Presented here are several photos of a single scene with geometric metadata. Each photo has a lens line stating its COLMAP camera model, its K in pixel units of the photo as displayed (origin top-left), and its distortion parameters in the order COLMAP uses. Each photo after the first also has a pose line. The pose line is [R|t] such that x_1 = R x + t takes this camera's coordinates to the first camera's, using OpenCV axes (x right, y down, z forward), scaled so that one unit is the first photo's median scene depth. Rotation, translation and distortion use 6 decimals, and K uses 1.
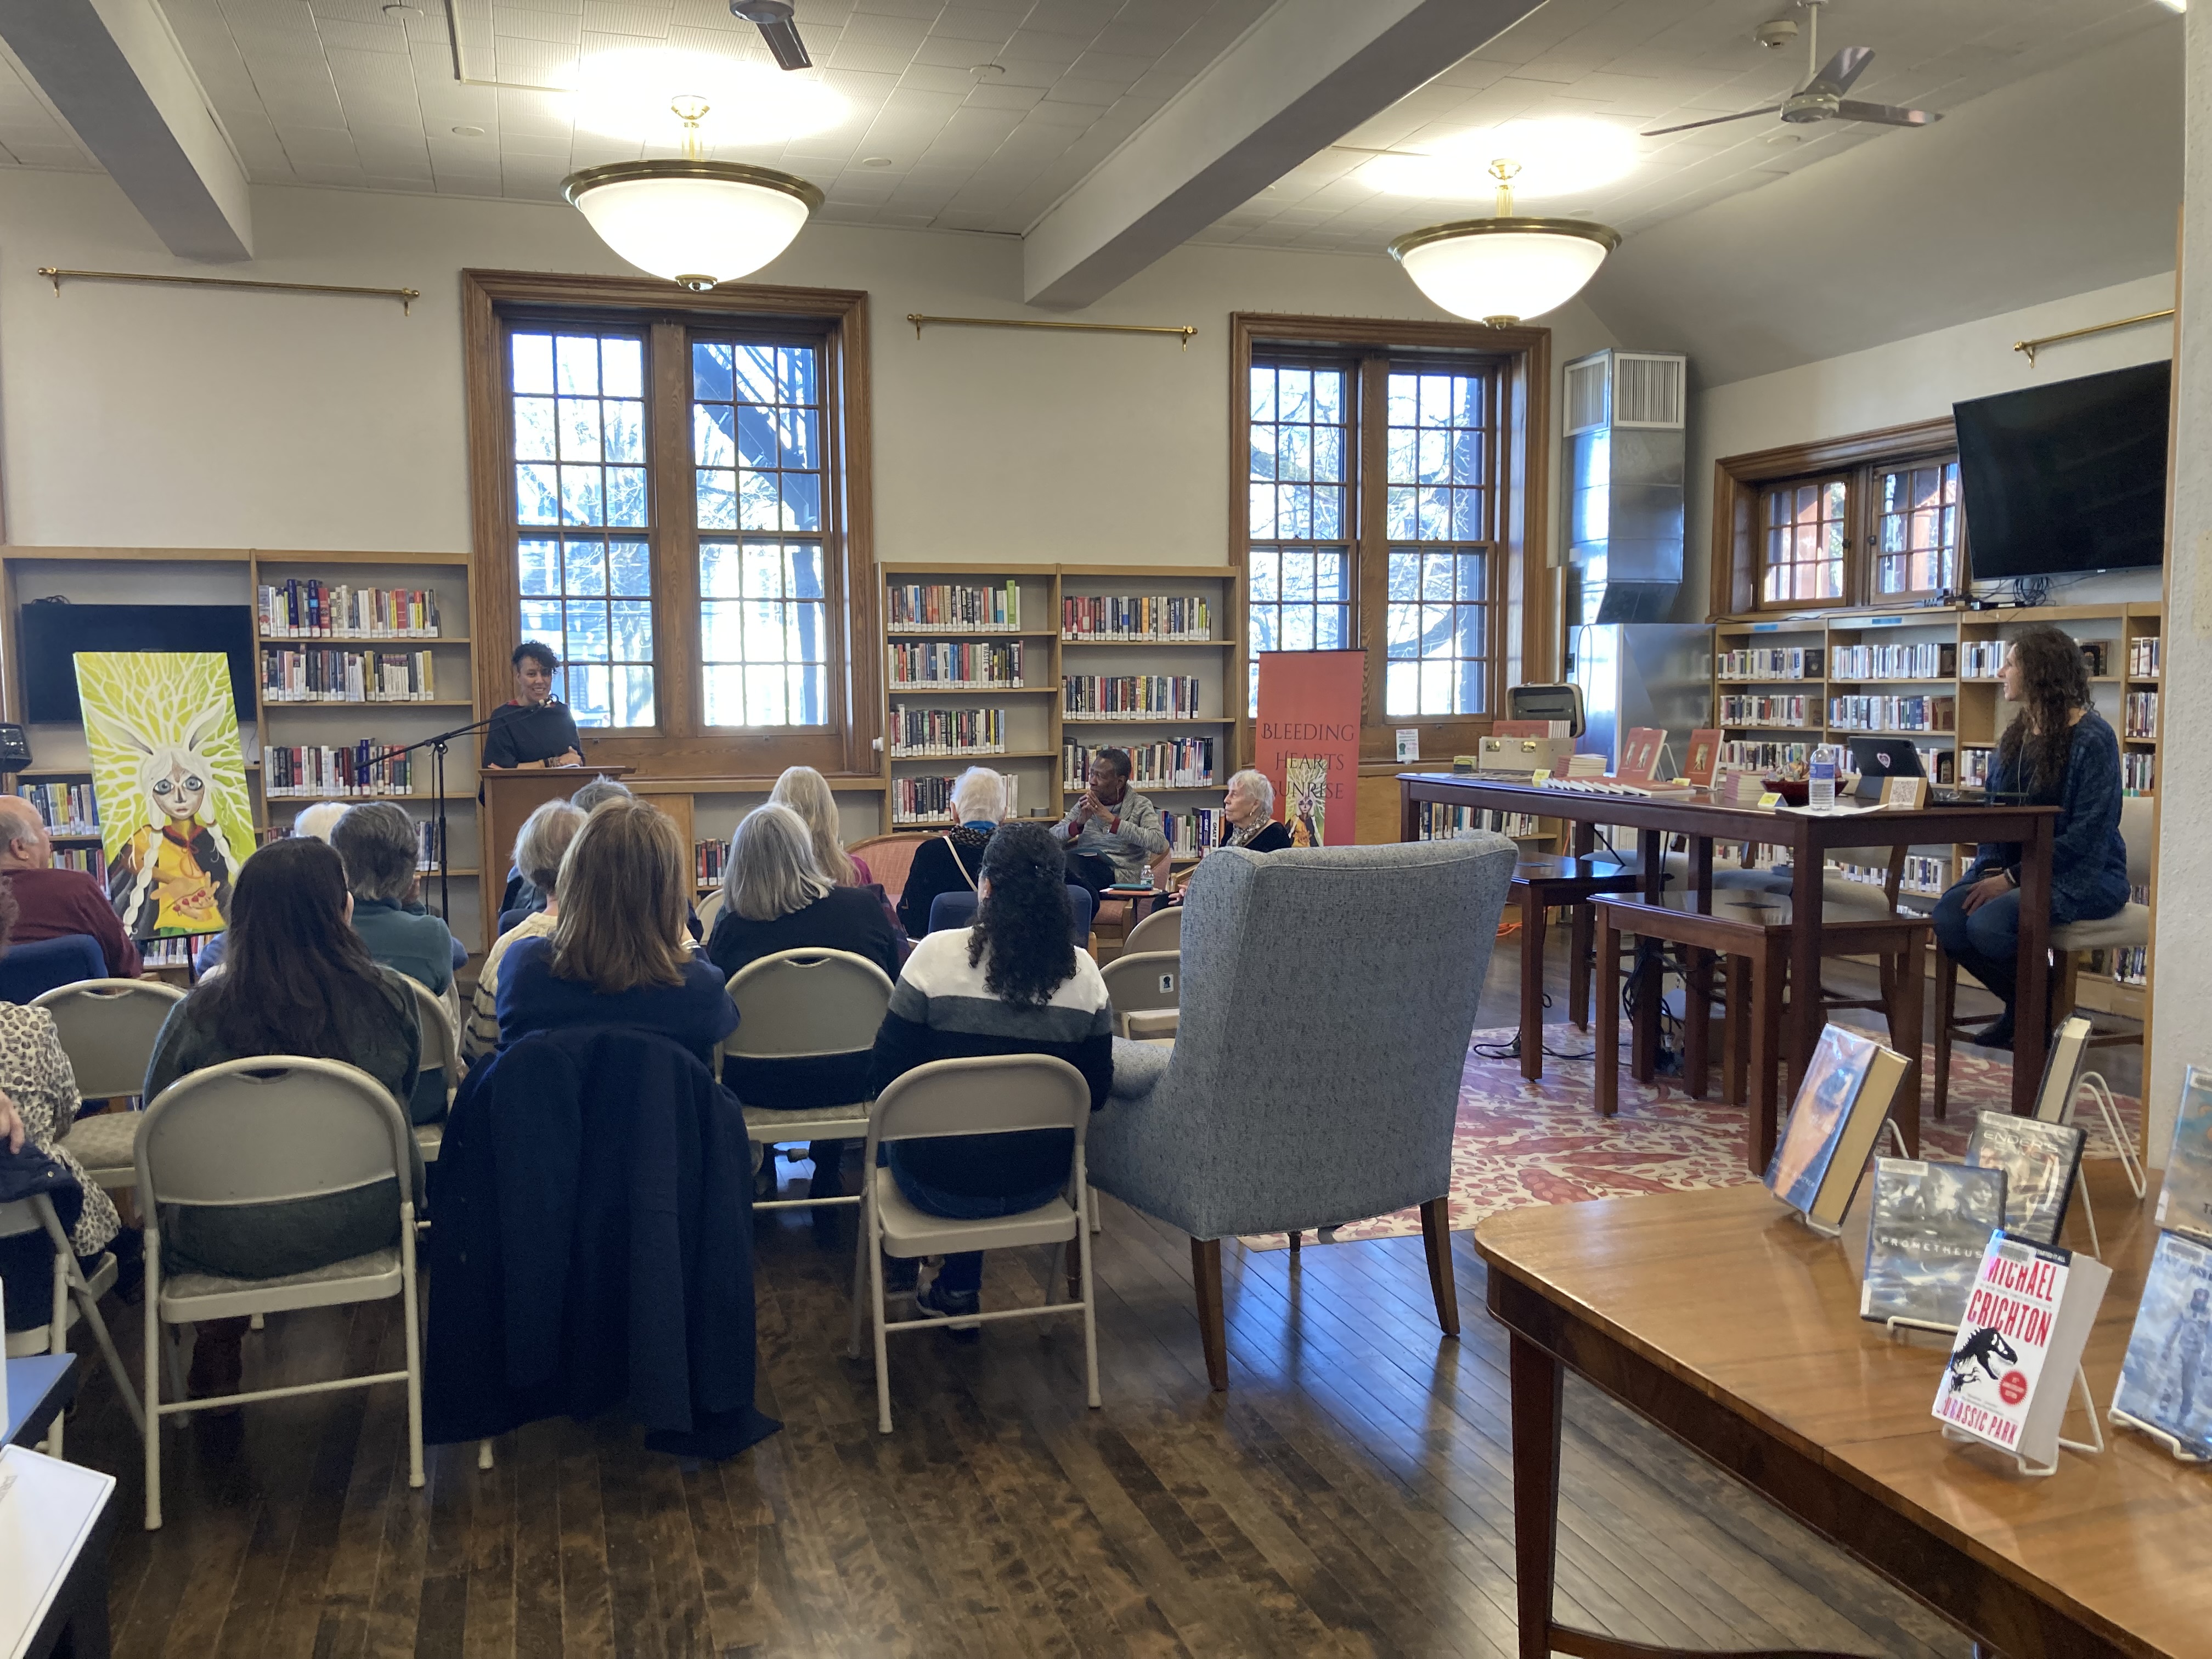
lens RADIAL K [[1788.4, 0, 1086.4], [0, 1788.4, 849.8], [0, 0, 1]] dist [0.002931, 0.007136]
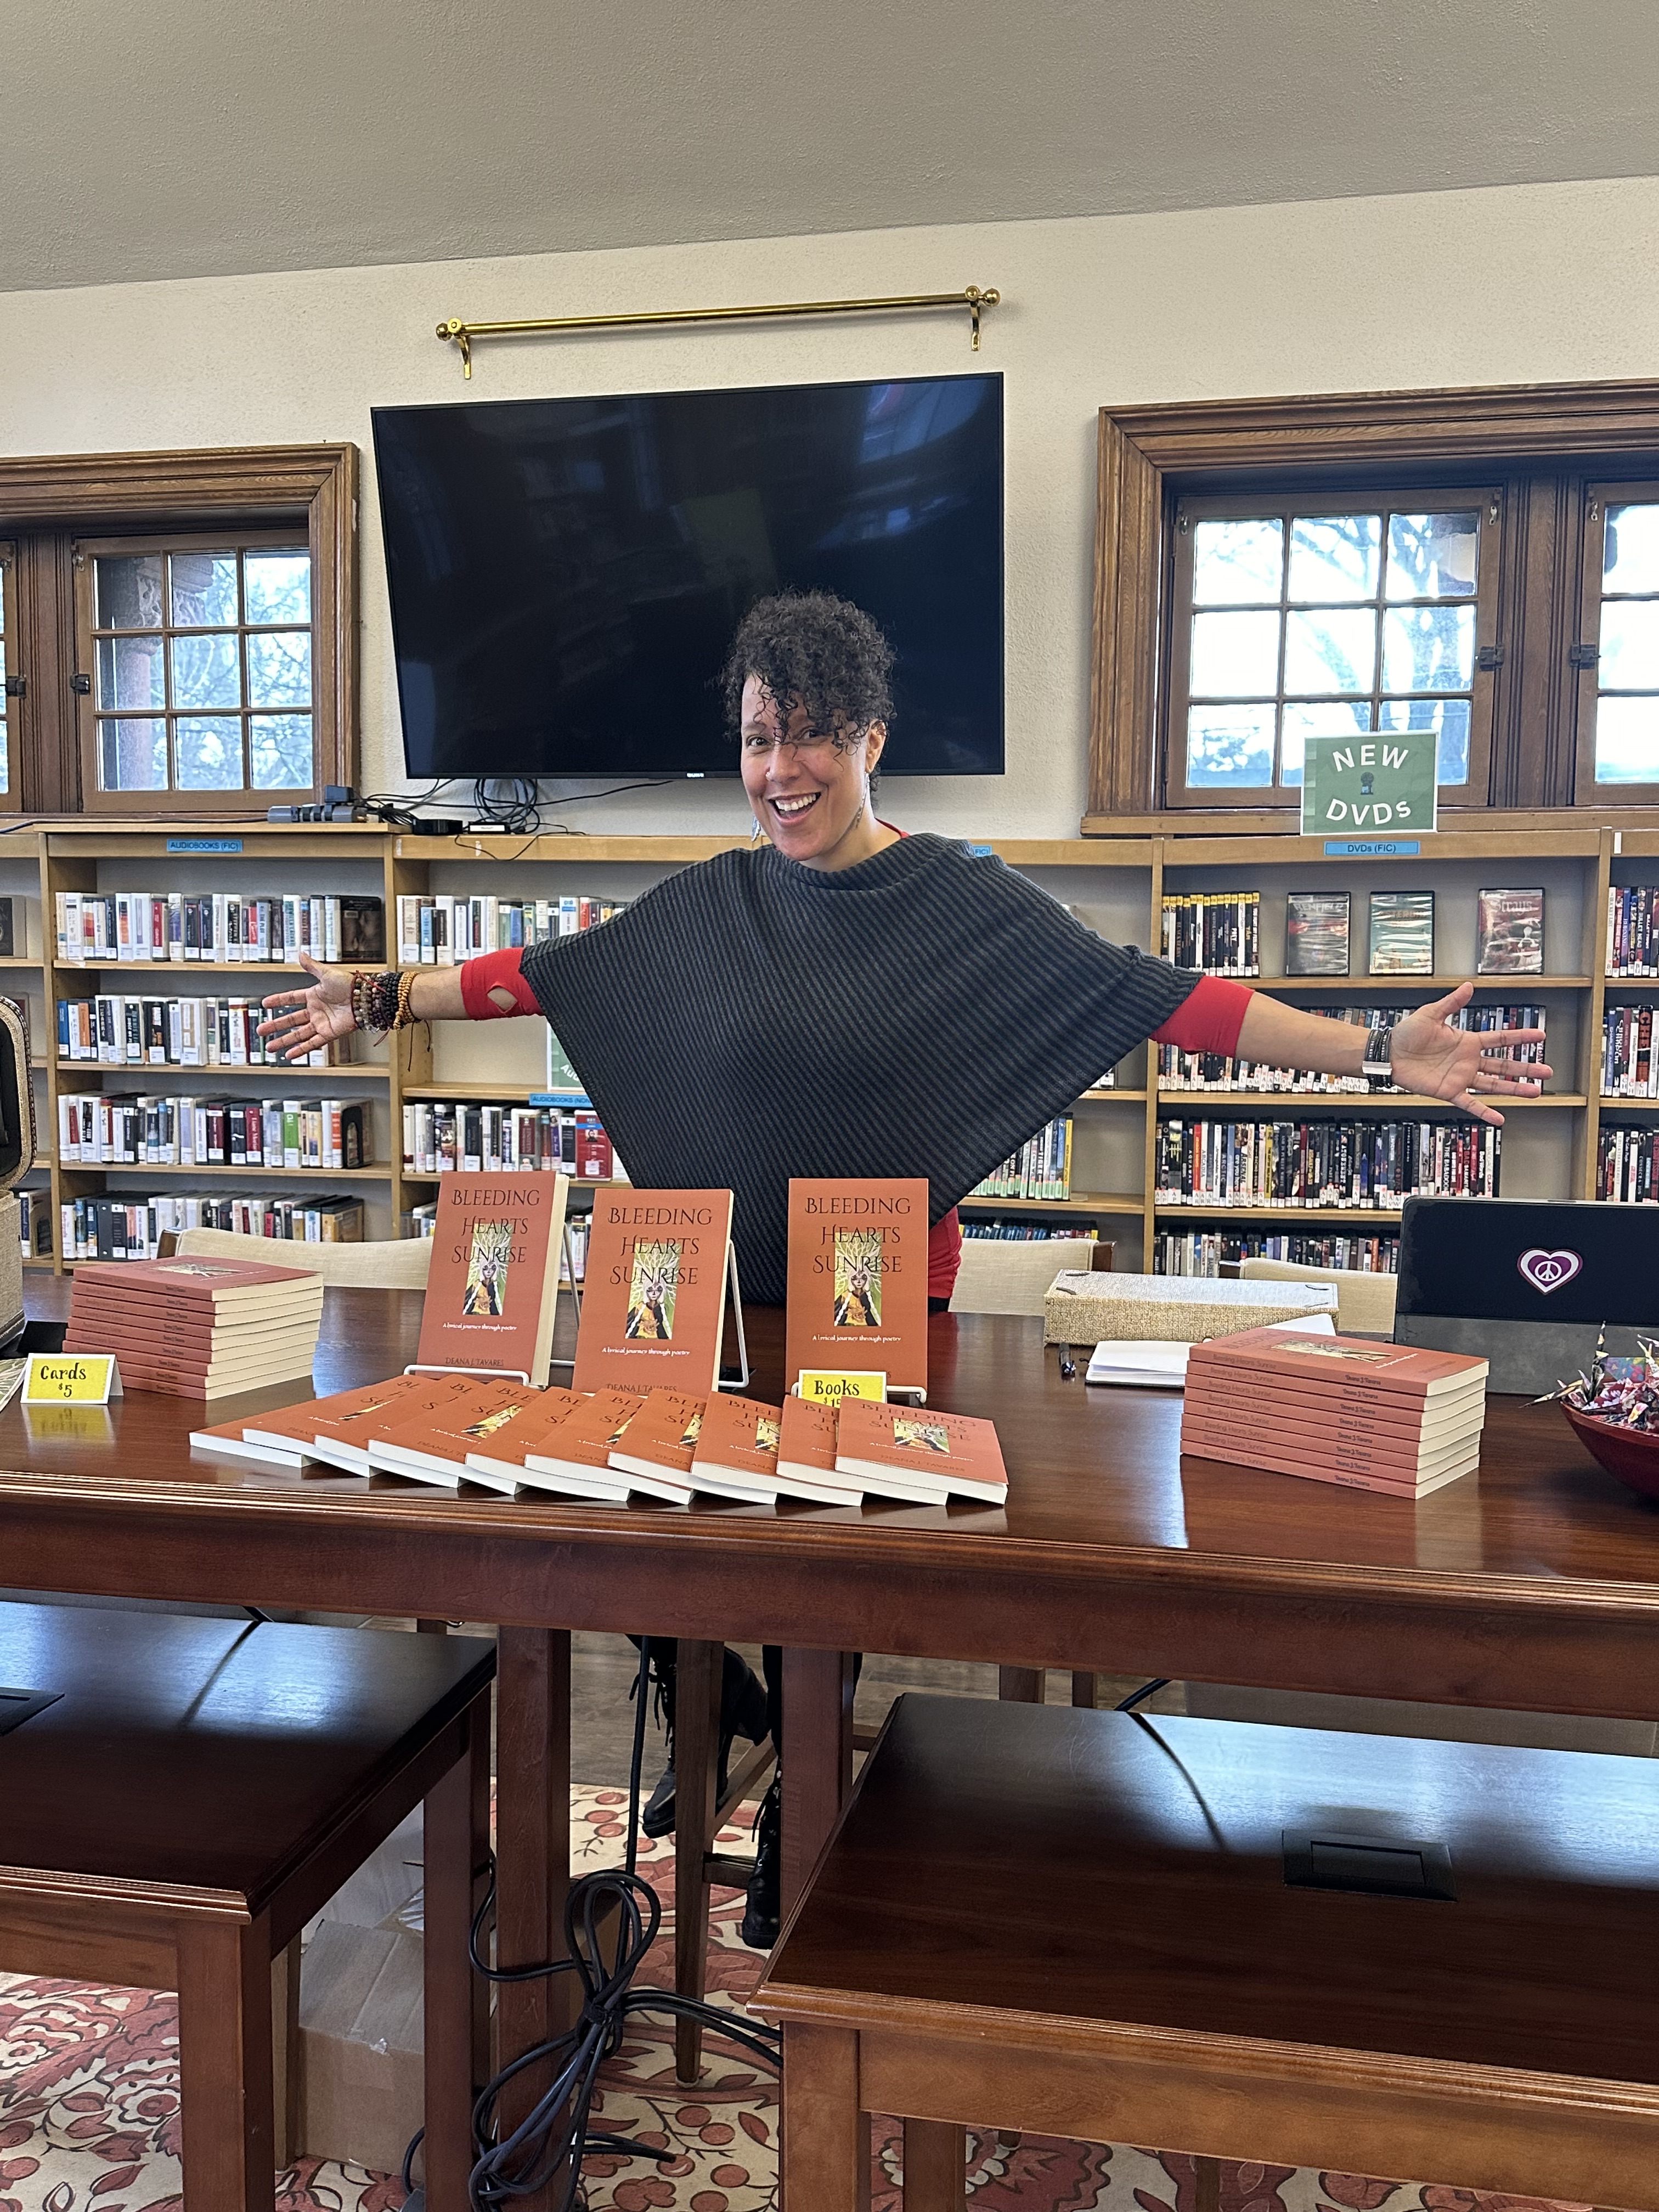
lens RADIAL K [[1959.1, 0, 831.6], [0, 1959.1, 1110.6], [0, 0, 1]] dist [0.095064, -0.052081]
pose [[0.499245, -0.058445, 0.864487, 0.053686], [0.069583, 0.997204, 0.027233, -0.053855], [-0.863662, 0.046557, 0.501916, 0.539956]]
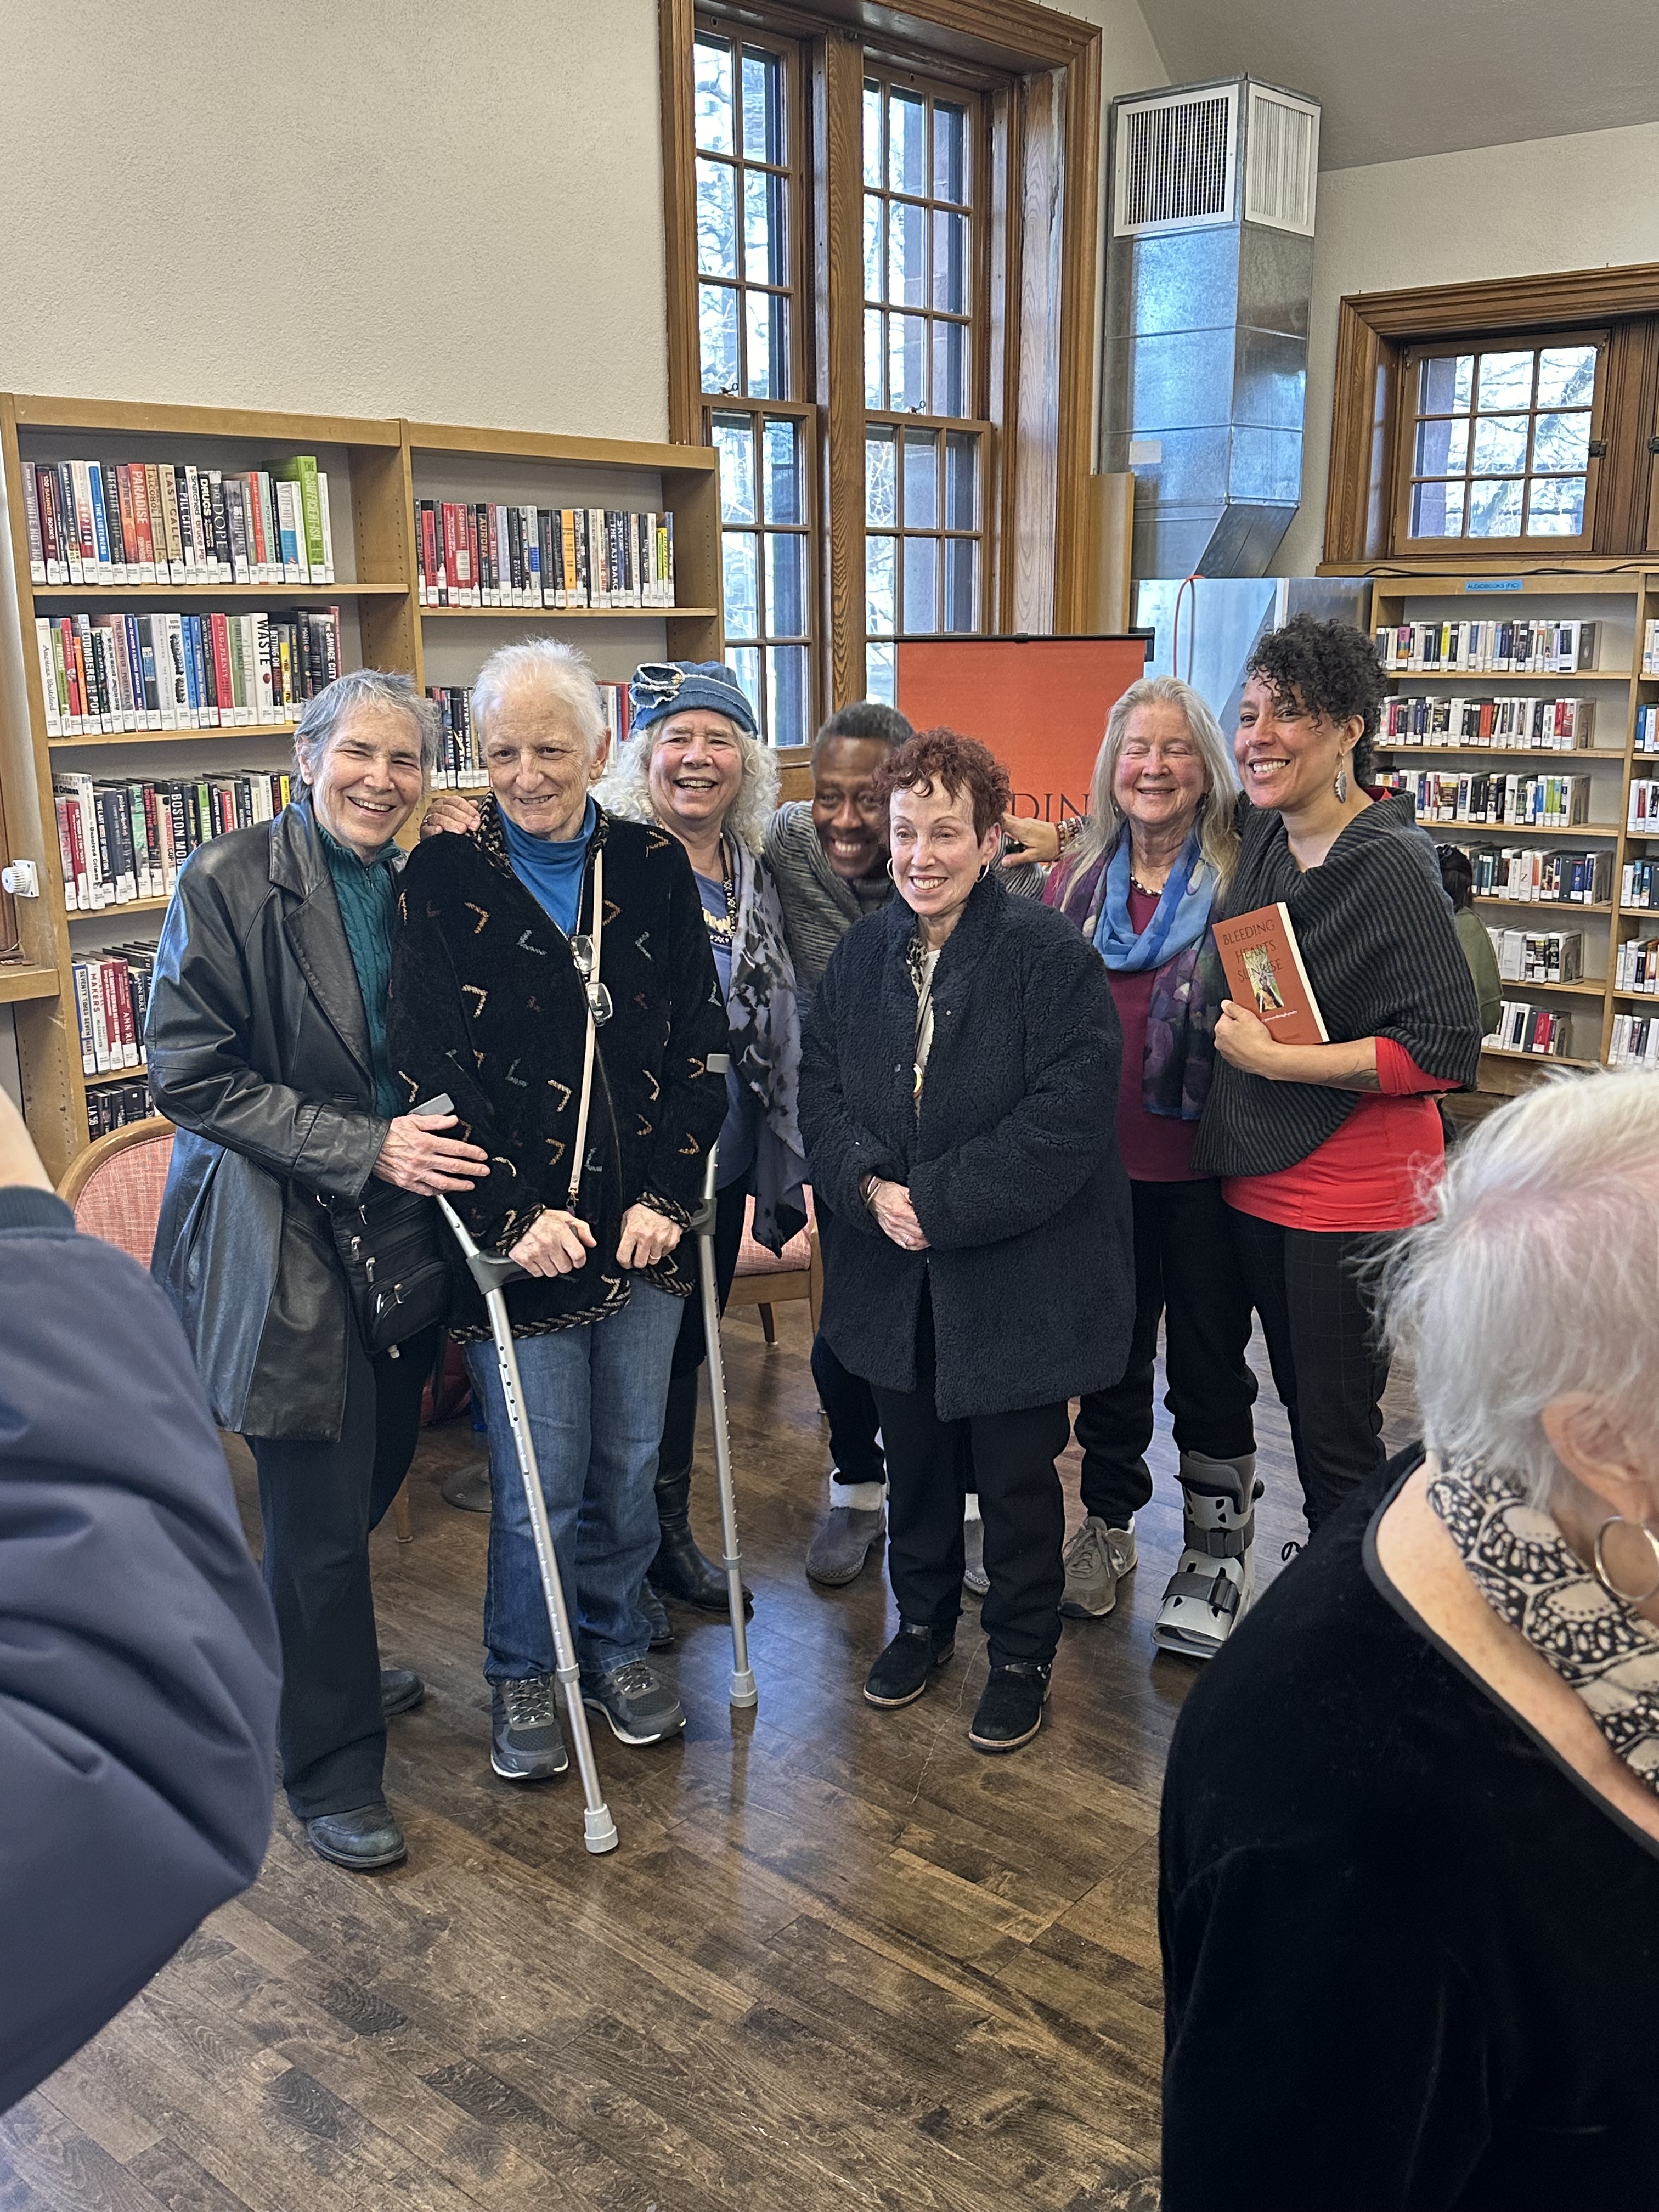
lens RADIAL K [[2031.7, 0, 841.4], [0, 2031.7, 1120.8], [0, 0, 1]] dist [0.010889, 0.000000]
pose [[0.851392, -0.127018, 0.508919, -0.193852], [0.051363, 0.985763, 0.160102, -0.068071], [-0.522009, -0.110170, 0.845795, 0.517156]]
